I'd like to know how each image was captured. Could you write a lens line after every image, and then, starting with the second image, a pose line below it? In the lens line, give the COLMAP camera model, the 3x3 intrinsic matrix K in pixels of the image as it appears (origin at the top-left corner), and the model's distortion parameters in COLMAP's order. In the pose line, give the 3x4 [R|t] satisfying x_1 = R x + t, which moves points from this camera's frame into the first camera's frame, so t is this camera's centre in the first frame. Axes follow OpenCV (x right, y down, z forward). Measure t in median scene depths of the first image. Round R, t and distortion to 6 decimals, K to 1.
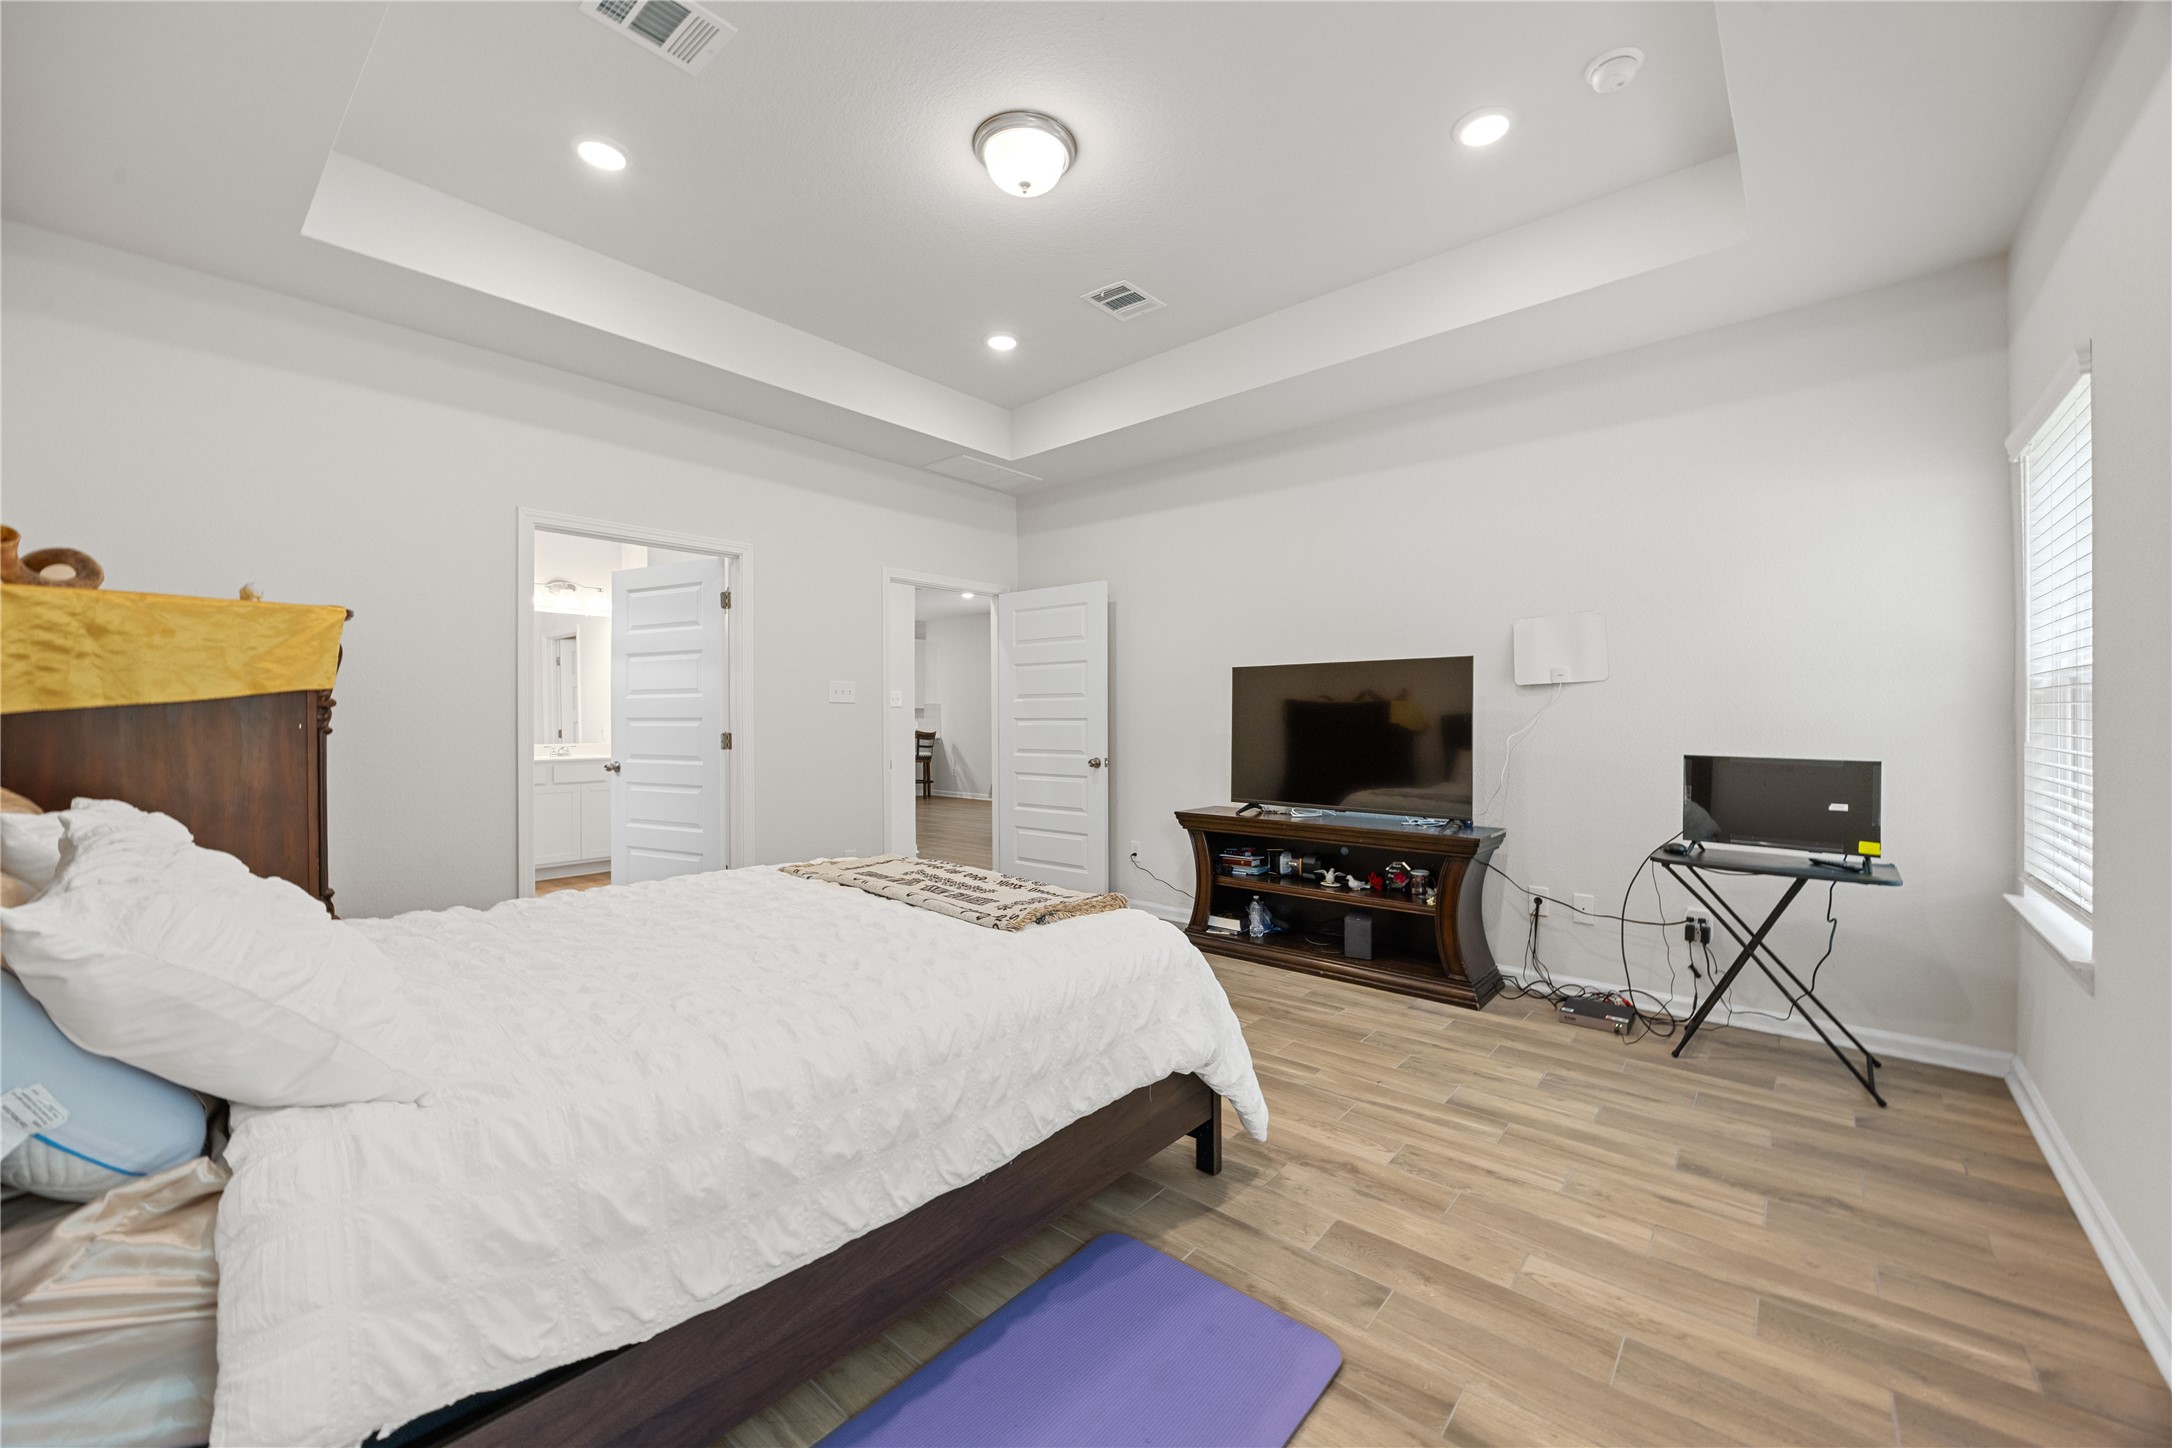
lens RADIAL K [[823.2, 0, 1105.7], [0, 823.2, 726.5], [0, 0, 1]] dist [-0.002291, -0.000349]
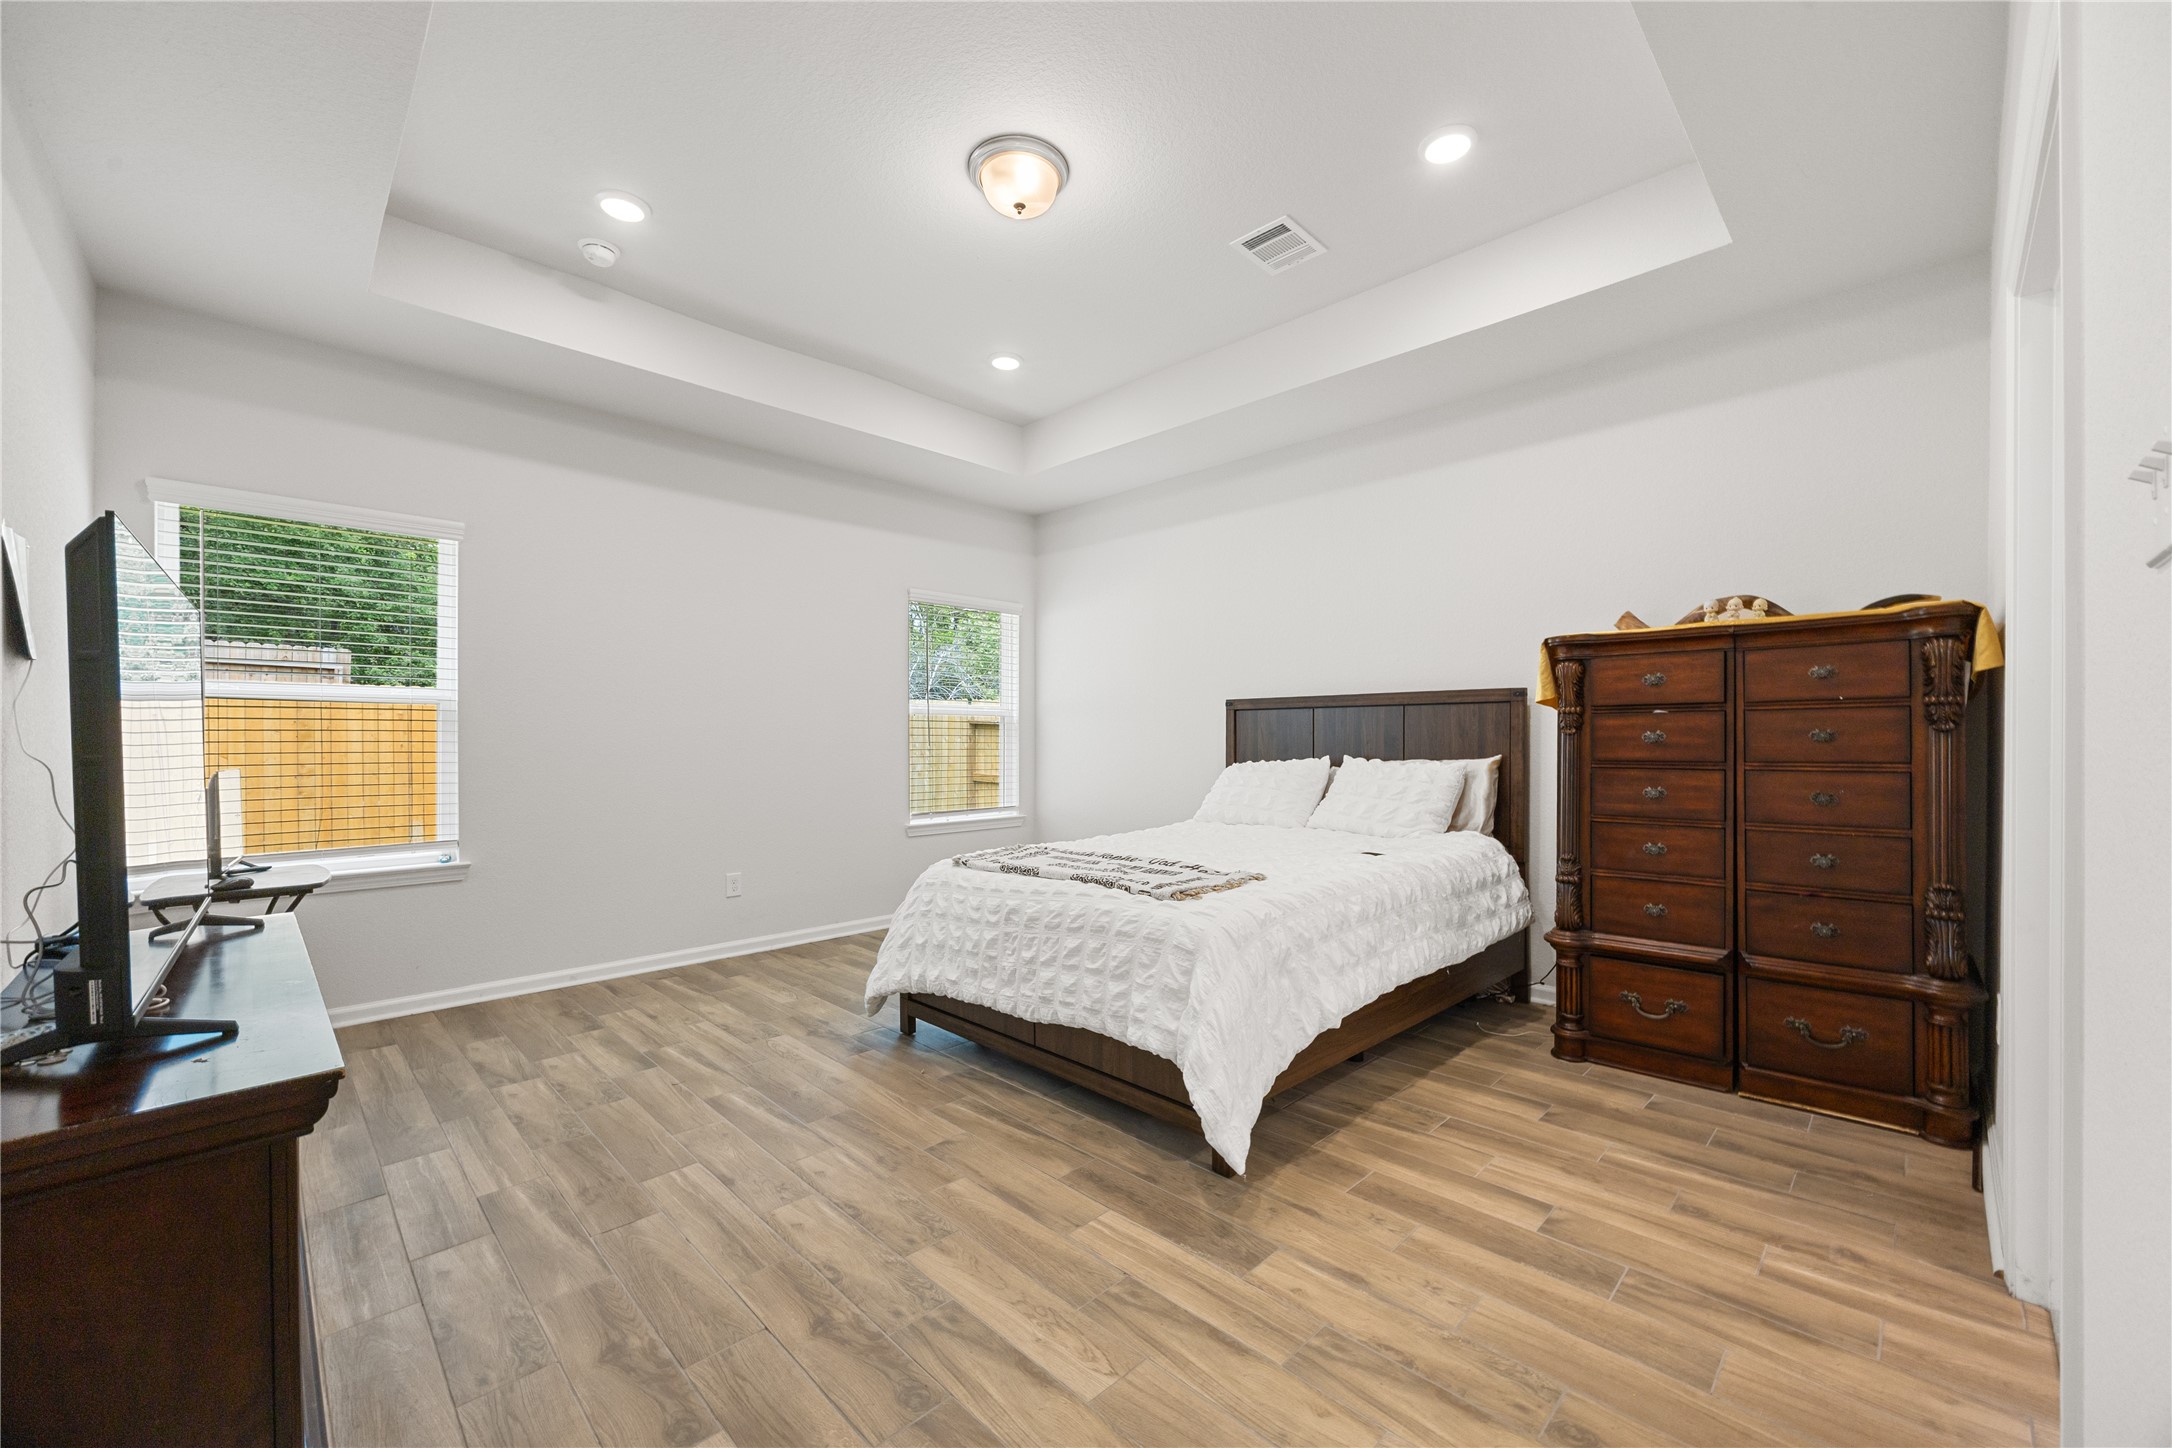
lens RADIAL K [[835.0, 0, 1108.8], [0, 835.0, 747.8], [0, 0, 1]] dist [-0.002473, -0.000037]
pose [[-0.997587, 0.000482, 0.069432, -0.292753], [0.001532, 0.999885, 0.015067, -0.003821], [-0.069417, 0.015137, -0.997473, 2.080656]]
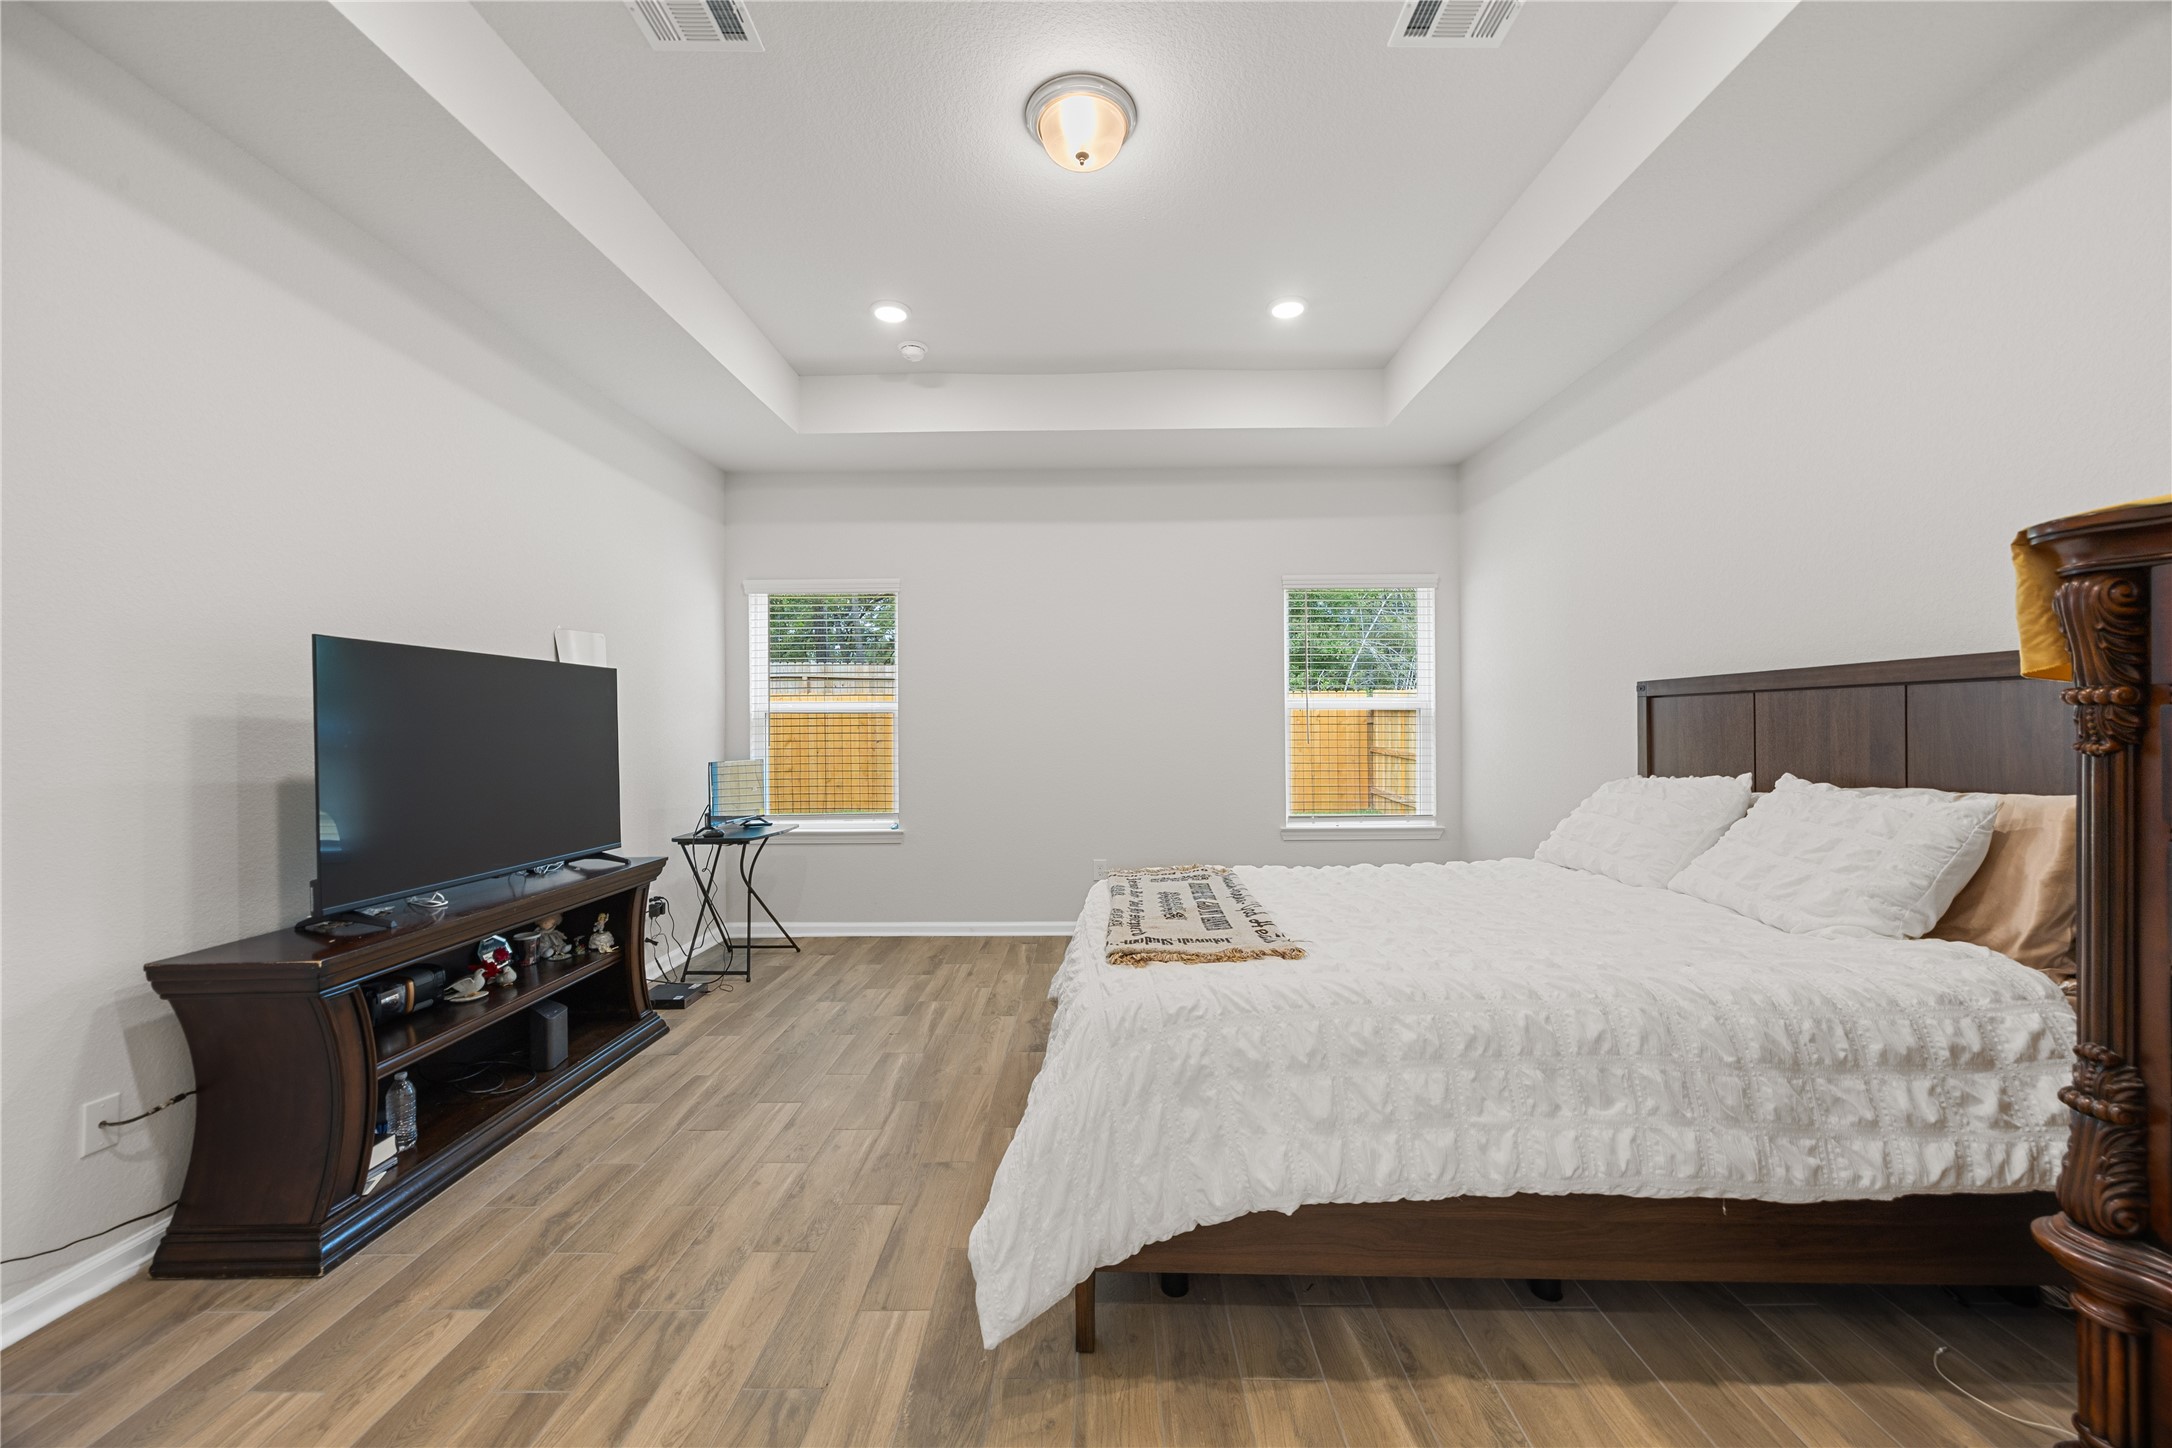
lens RADIAL K [[823.2, 0, 1105.7], [0, 823.2, 726.5], [0, 0, 1]] dist [-0.002291, -0.000349]
pose [[-0.649646, 0.005177, 0.760219, -0.841424], [0.009622, 0.999953, 0.001414, -0.025143], [-0.760176, 0.008234, -0.649665, 1.614949]]
